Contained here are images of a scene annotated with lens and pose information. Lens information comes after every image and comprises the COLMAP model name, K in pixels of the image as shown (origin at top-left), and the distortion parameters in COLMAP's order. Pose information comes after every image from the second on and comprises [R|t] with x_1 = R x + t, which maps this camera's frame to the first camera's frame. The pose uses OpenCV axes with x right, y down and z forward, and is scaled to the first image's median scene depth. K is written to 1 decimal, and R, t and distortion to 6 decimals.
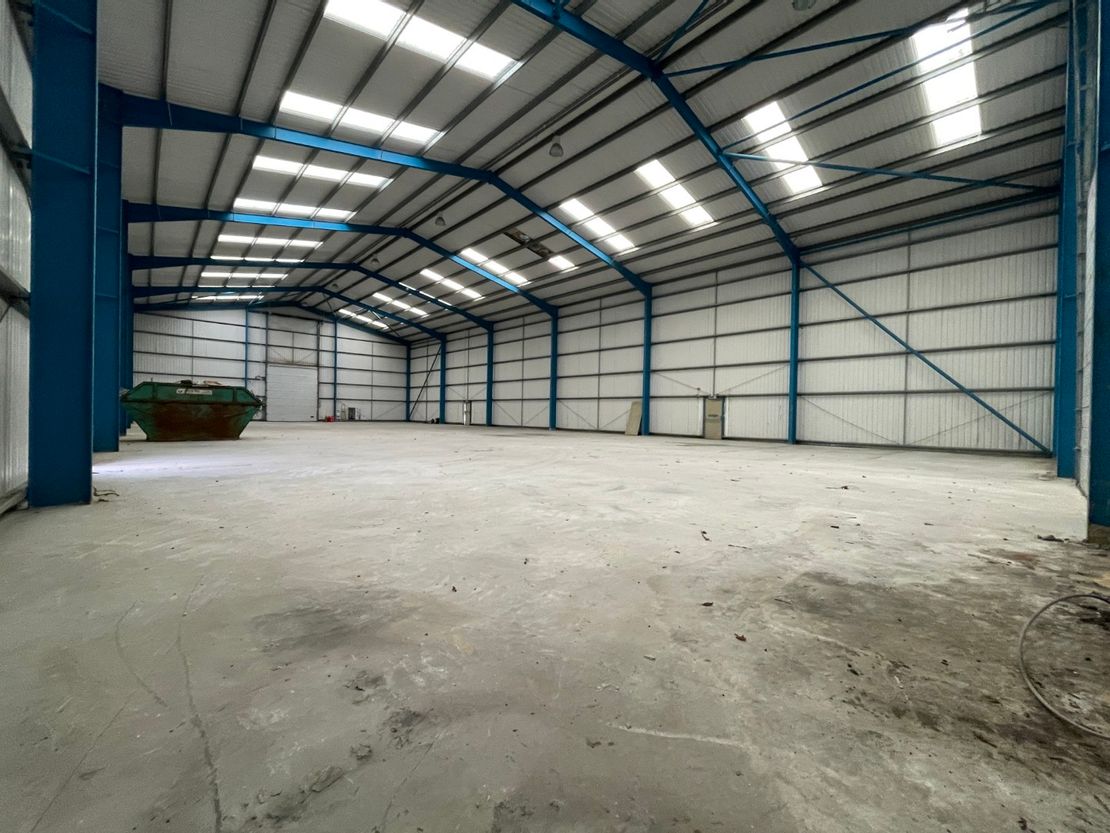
lens RADIAL K [[441.6, 0, 555.0], [0, 441.6, 416.5], [0, 0, 1]] dist [0.001566, 0.000288]
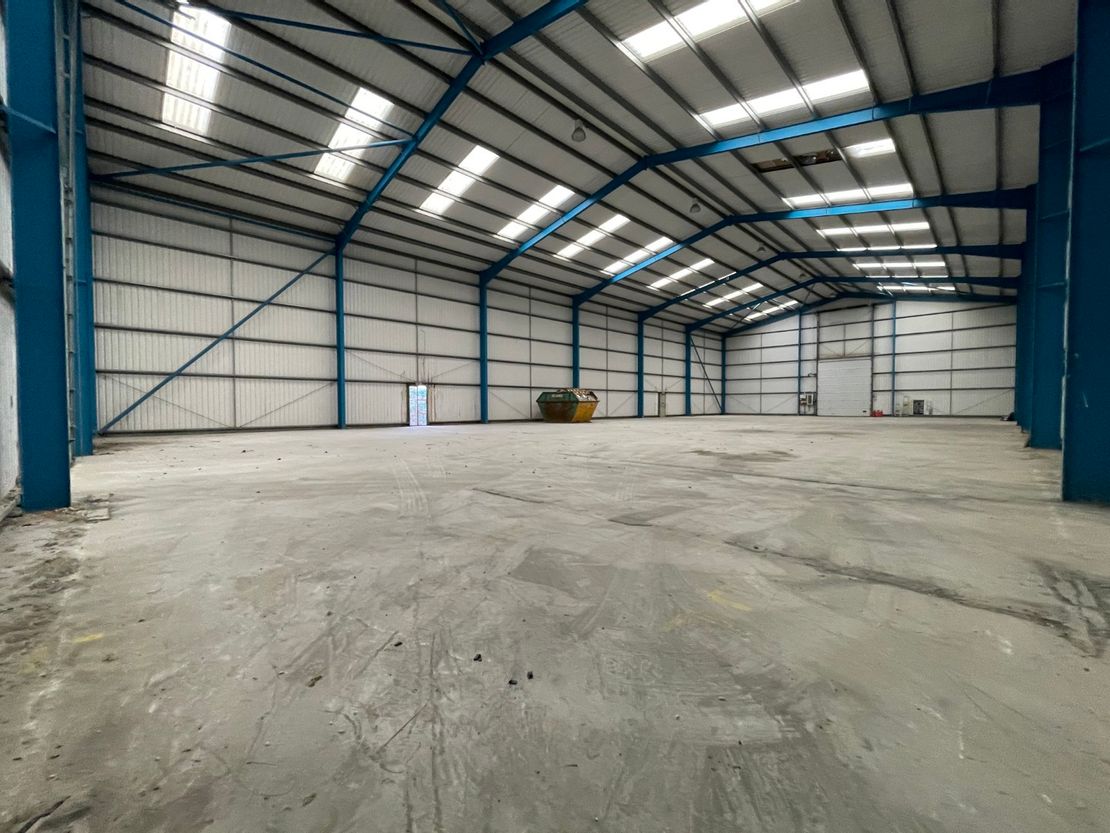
lens RADIAL K [[441.6, 0, 555.0], [0, 441.6, 416.5], [0, 0, 1]] dist [0.001566, 0.000288]
pose [[-0.026977, -0.047650, 0.998500, -0.693228], [0.004221, 0.998849, 0.047780, -0.017692], [-0.999627, 0.005504, -0.026745, 0.745283]]
